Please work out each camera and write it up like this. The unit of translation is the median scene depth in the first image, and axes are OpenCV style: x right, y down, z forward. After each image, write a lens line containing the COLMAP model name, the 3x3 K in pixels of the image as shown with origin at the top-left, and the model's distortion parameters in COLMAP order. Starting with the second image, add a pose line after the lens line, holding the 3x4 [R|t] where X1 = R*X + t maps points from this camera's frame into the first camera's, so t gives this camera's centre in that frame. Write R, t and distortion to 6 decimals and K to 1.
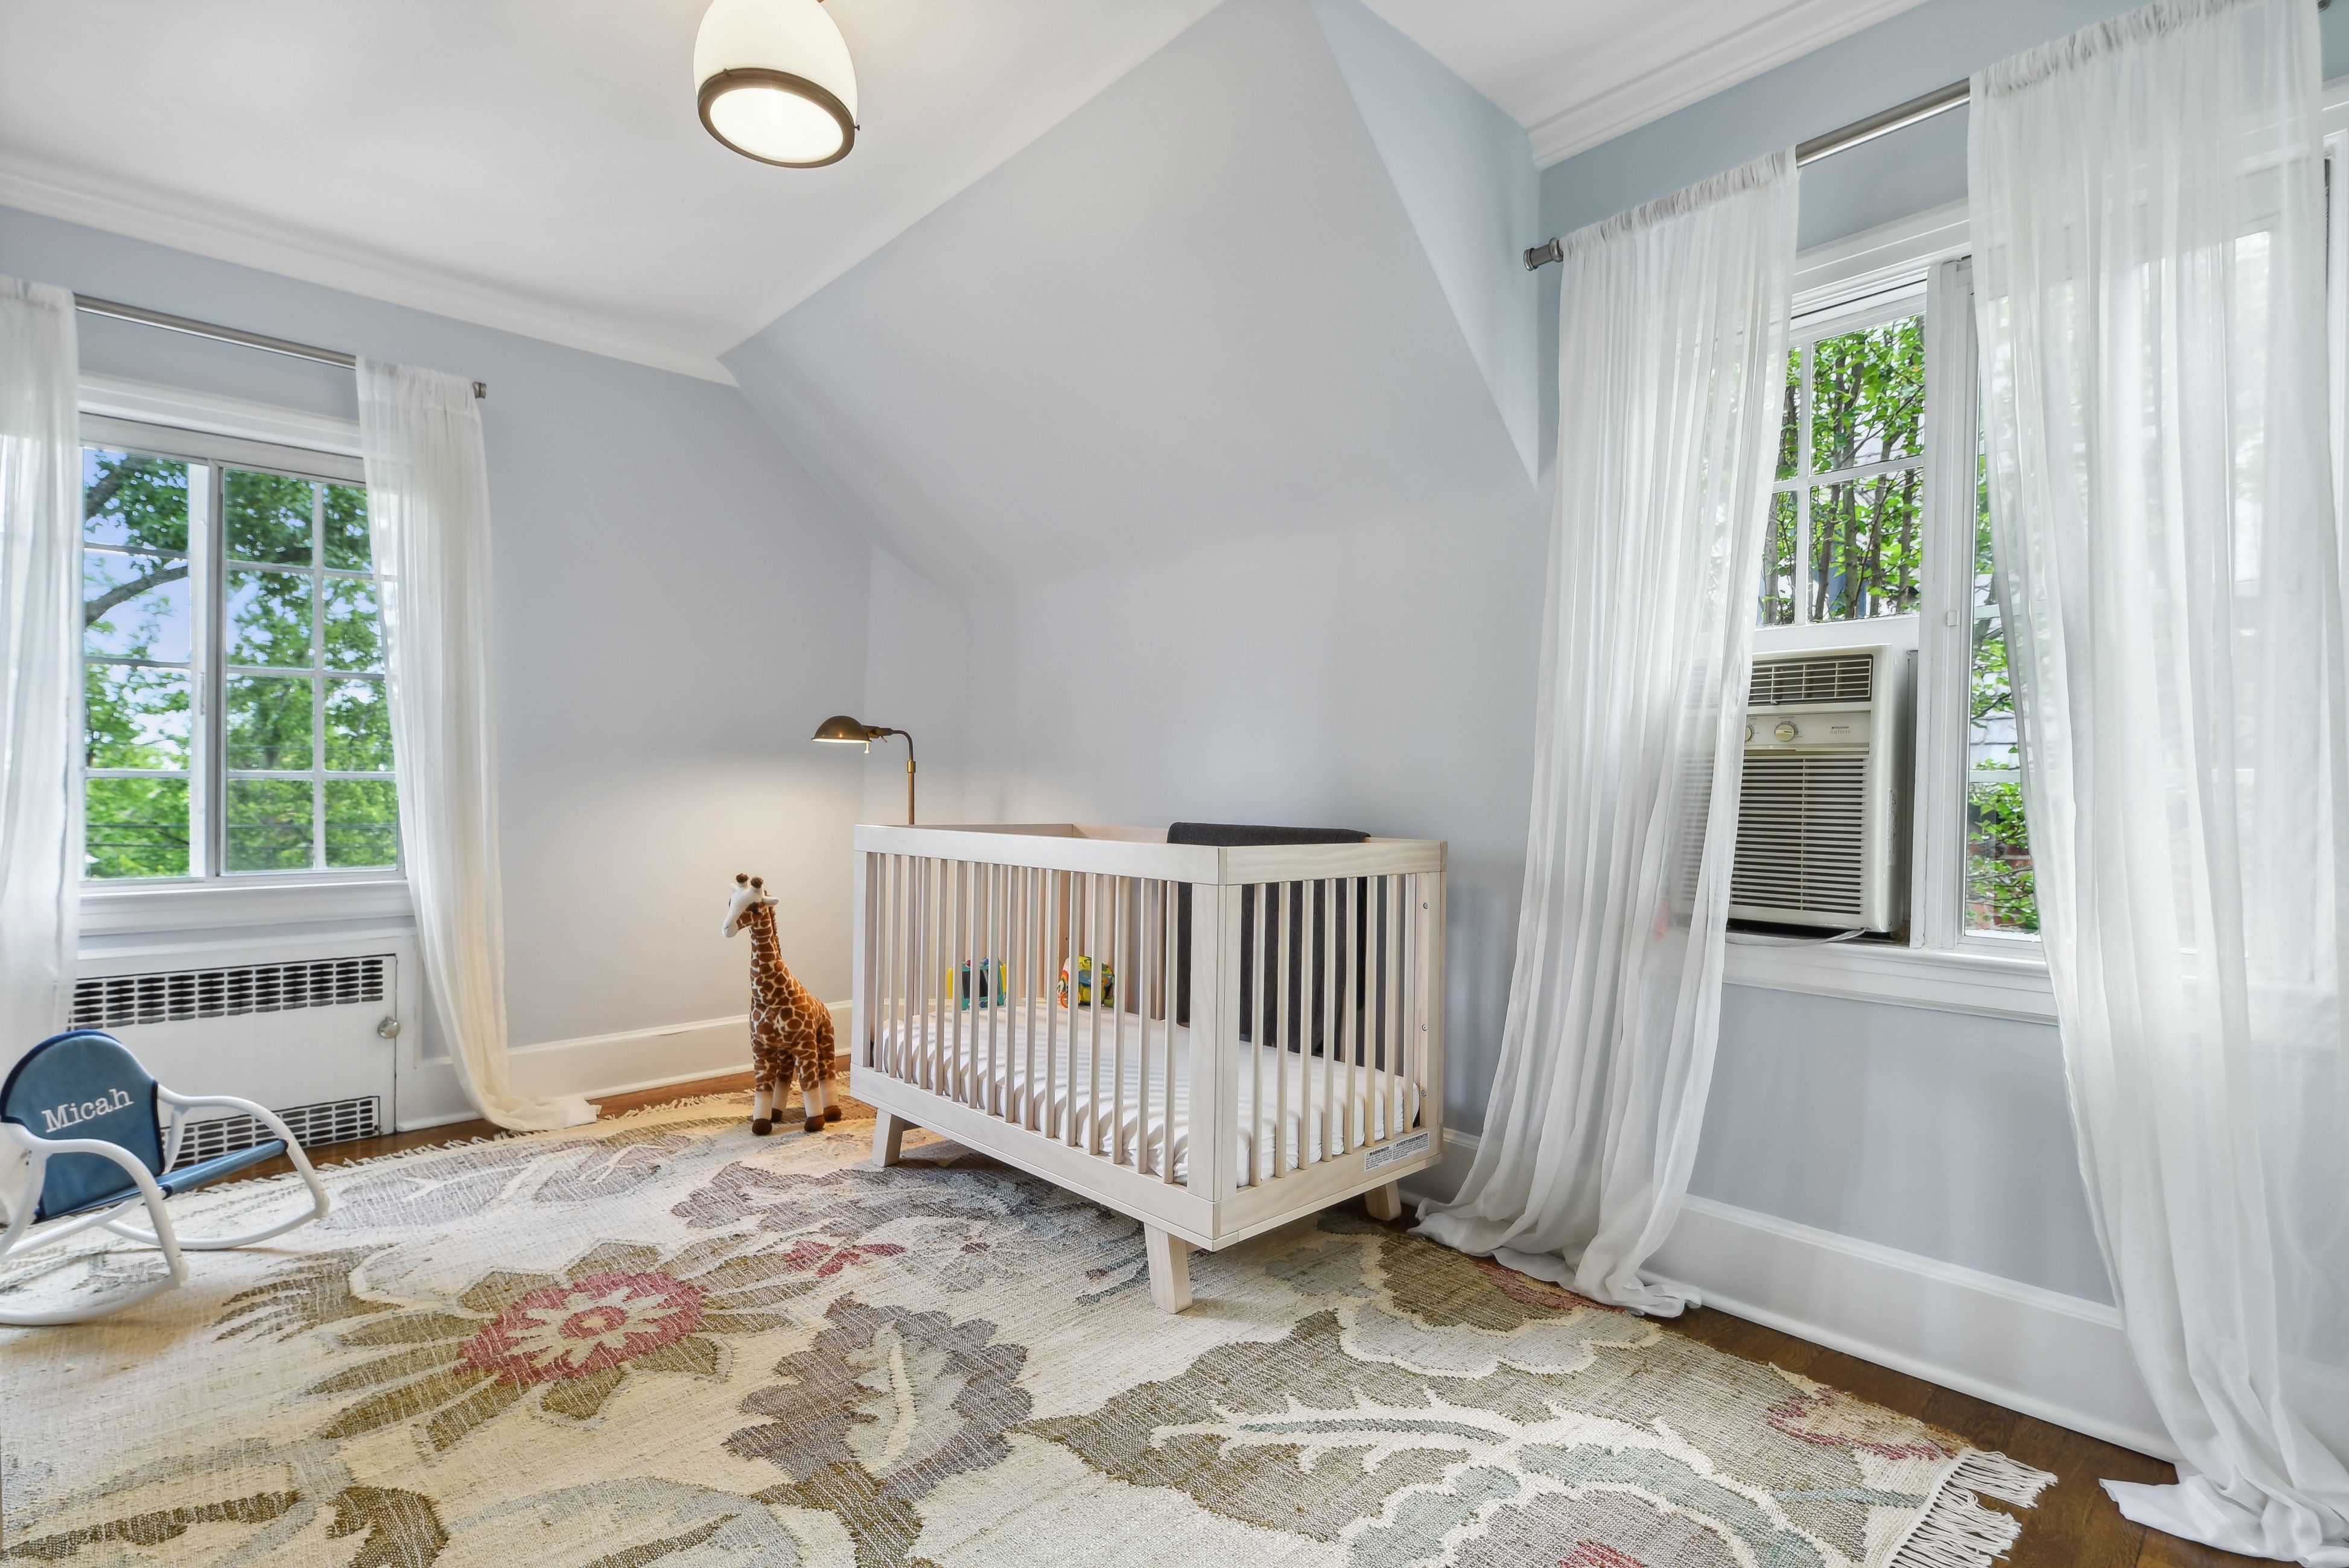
lens RADIAL K [[1110.6, 0, 1180.1], [0, 1110.6, 786.2], [0, 0, 1]] dist [0.011927, -0.000002]
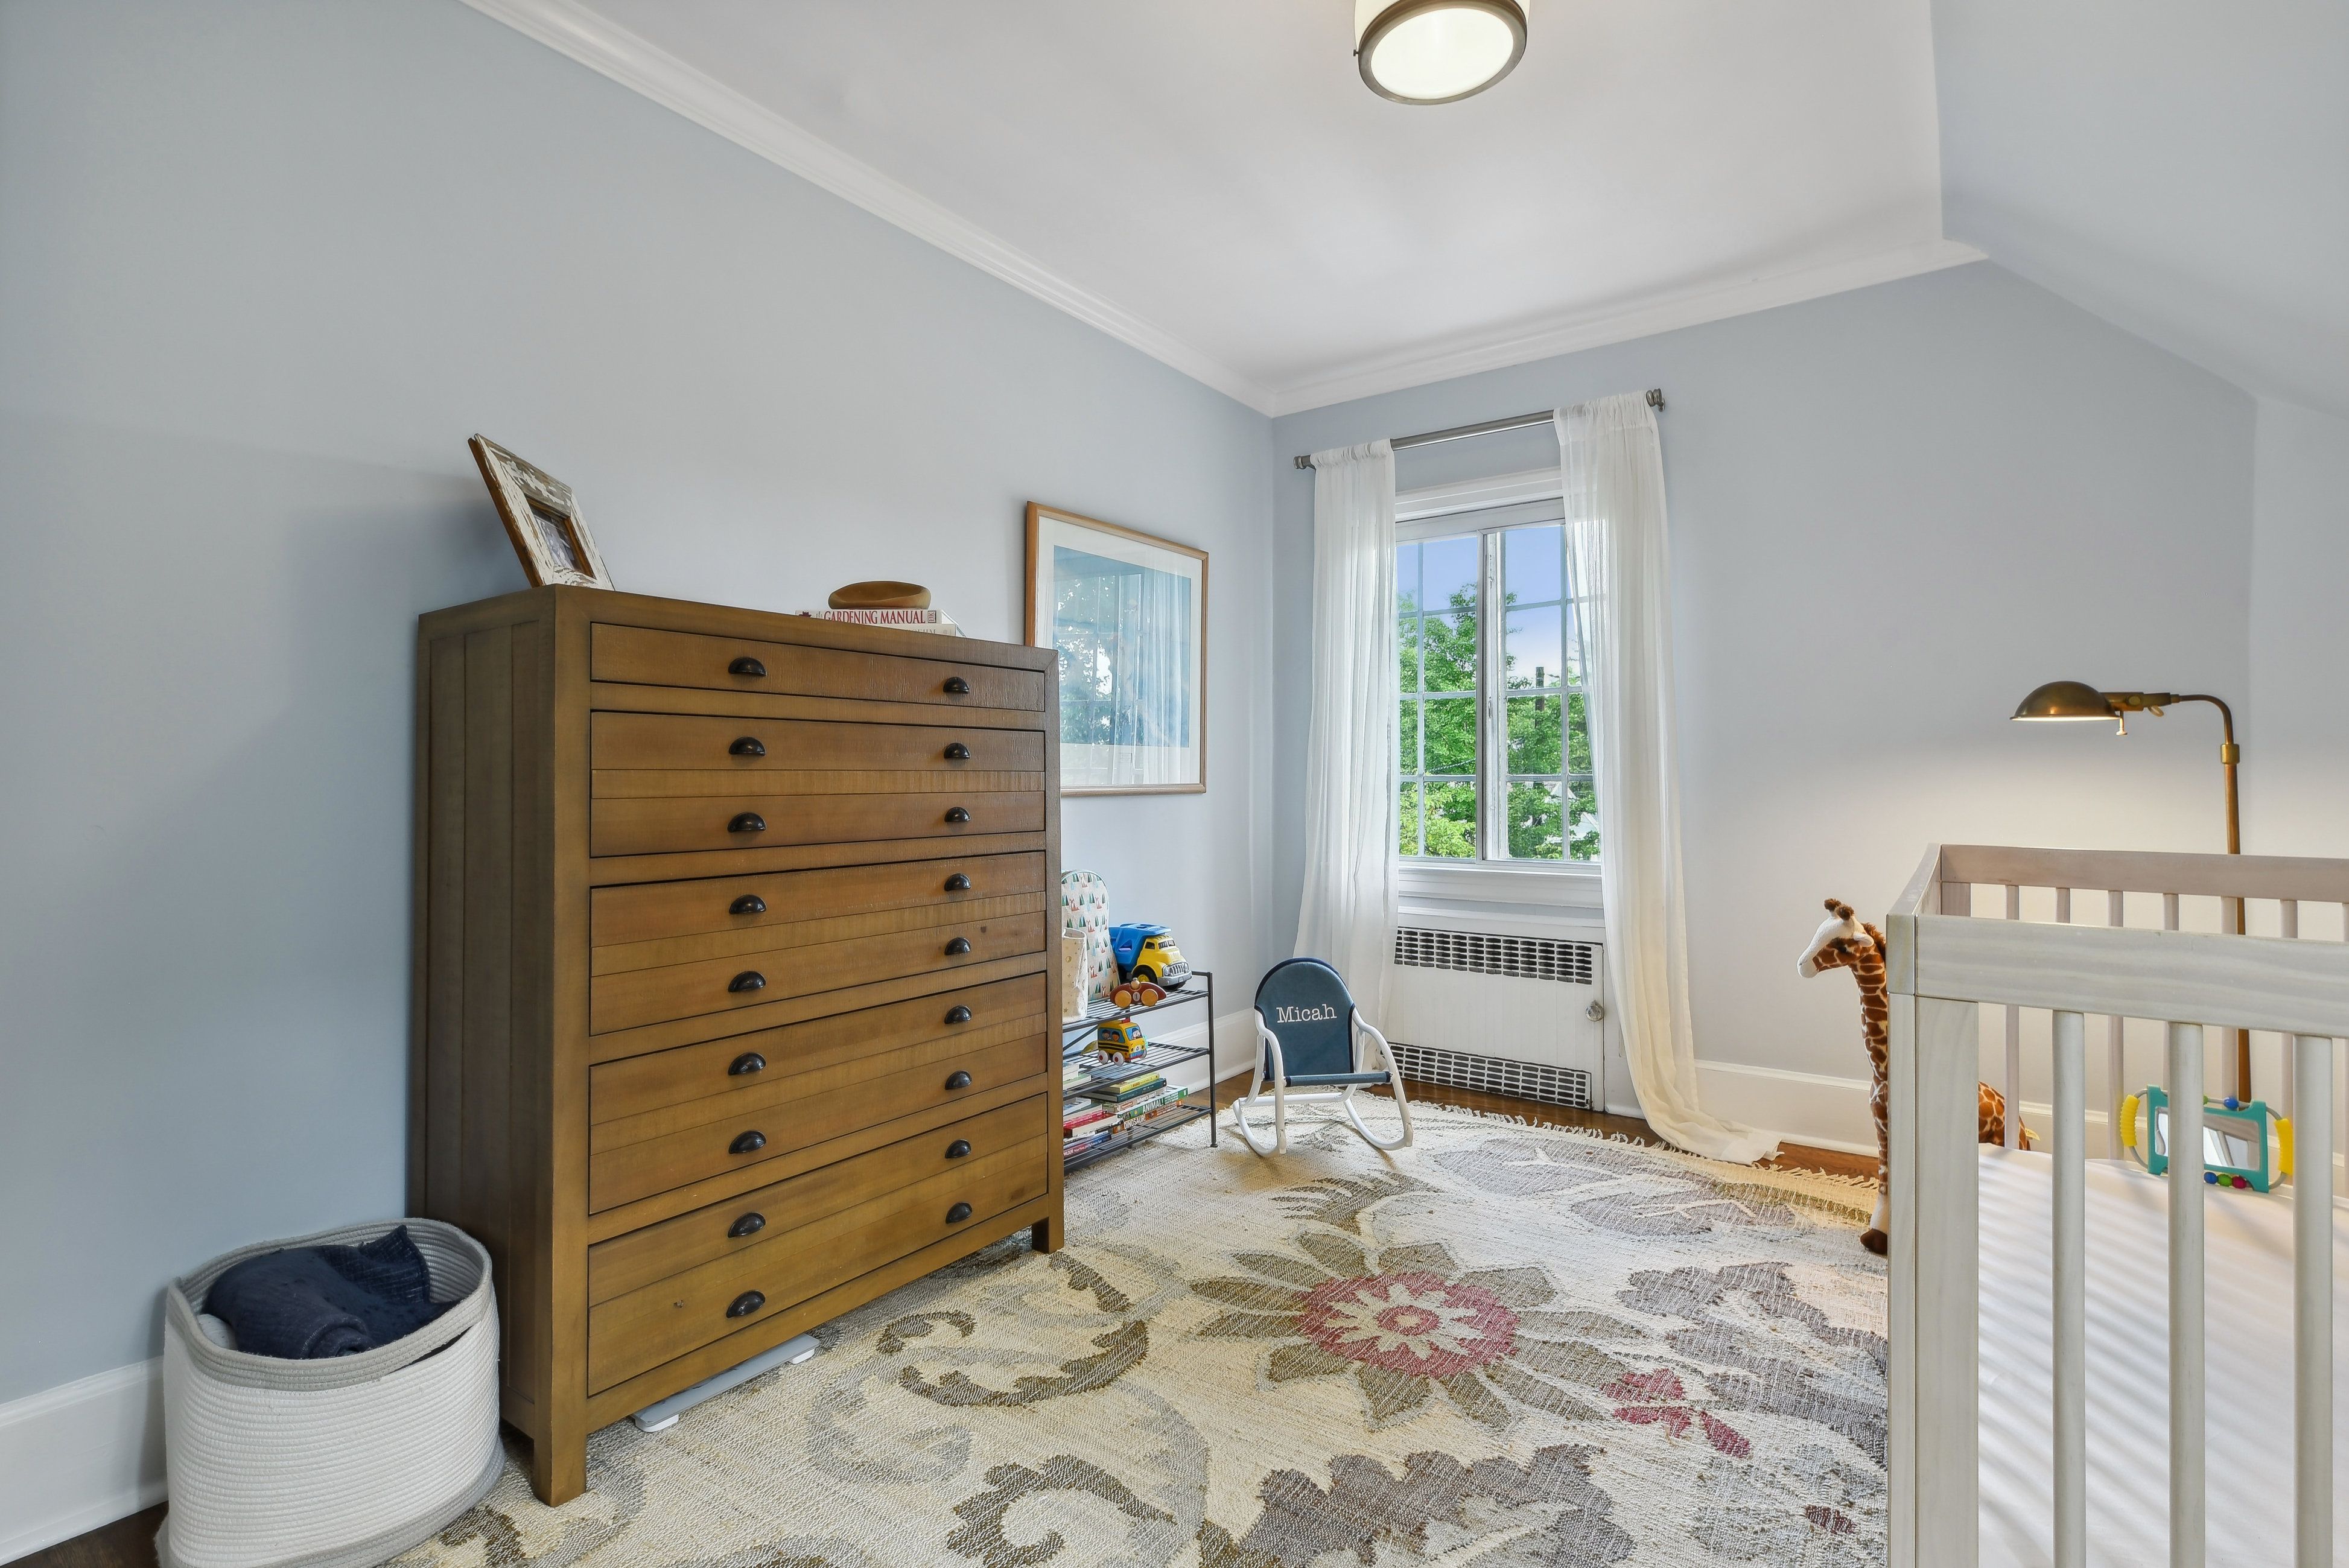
lens RADIAL K [[1135.3, 0, 1171.8], [0, 1135.3, 746.9], [0, 0, 1]] dist [0.013084, -0.000239]
pose [[0.193119, -0.036589, -0.980493, 0.377371], [0.003346, 0.999323, -0.036633, -0.000535], [0.981170, 0.003794, 0.193111, 0.482479]]
